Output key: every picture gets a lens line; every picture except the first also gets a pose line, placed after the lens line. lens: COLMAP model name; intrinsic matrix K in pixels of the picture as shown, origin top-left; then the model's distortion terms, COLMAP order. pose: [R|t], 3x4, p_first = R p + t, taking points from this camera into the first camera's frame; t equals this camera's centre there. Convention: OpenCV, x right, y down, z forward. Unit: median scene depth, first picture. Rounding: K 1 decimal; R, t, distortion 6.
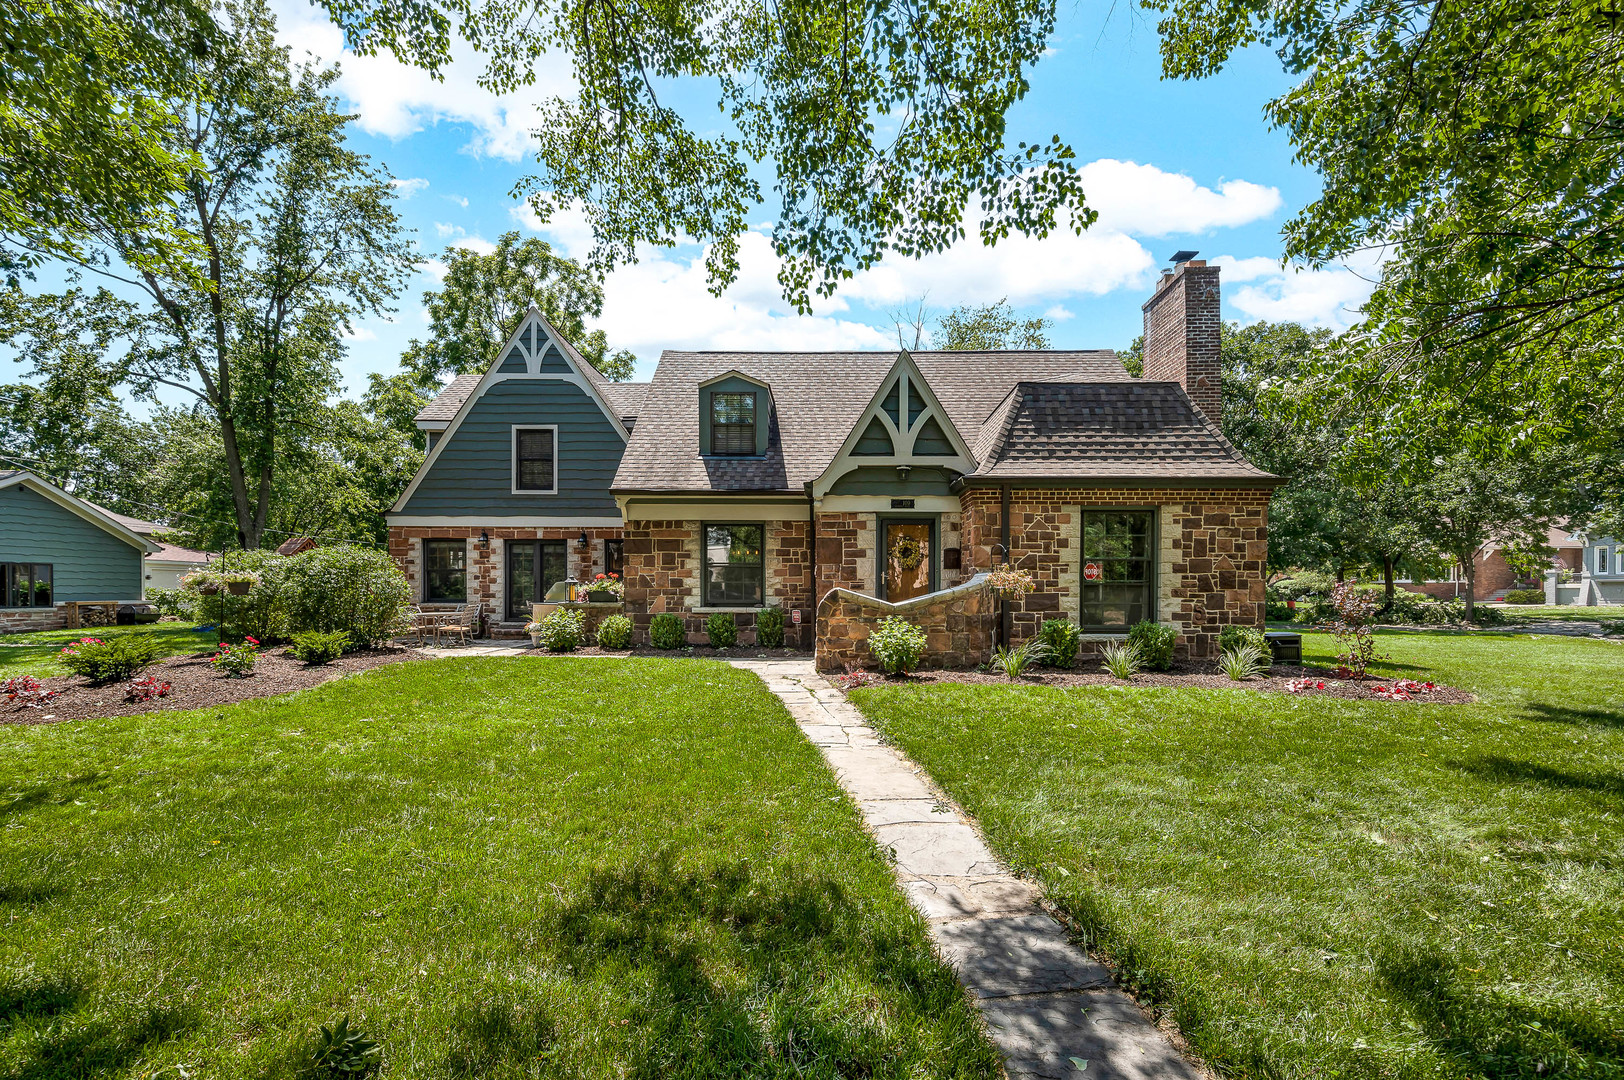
lens RADIAL K [[665.6, 0, 770.7], [0, 665.6, 599.5], [0, 0, 1]] dist [-0.001945, -0.000160]
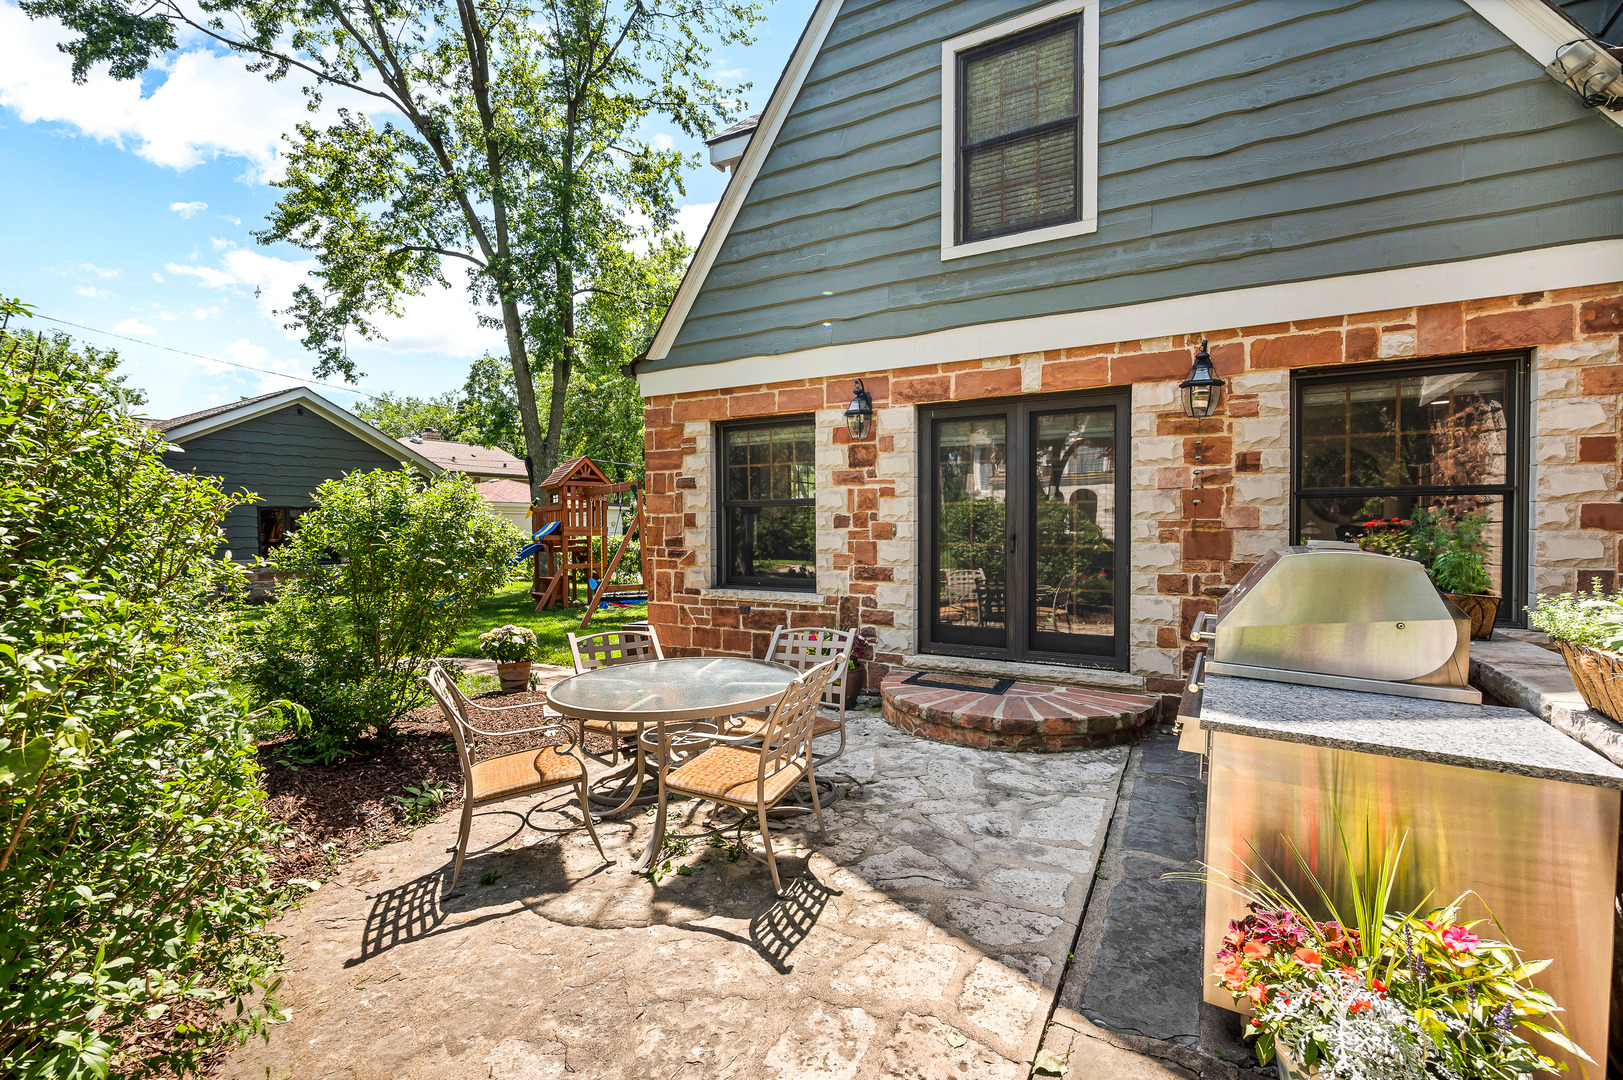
lens RADIAL K [[684.4, 0, 815.3], [0, 684.4, 534.6], [0, 0, 1]] dist [-0.000104, 0.000211]
pose [[0.900655, -0.001561, -0.434532, -0.297666], [0.003621, 0.999986, 0.003913, -0.027755], [0.434520, -0.005097, 0.900648, 0.669418]]
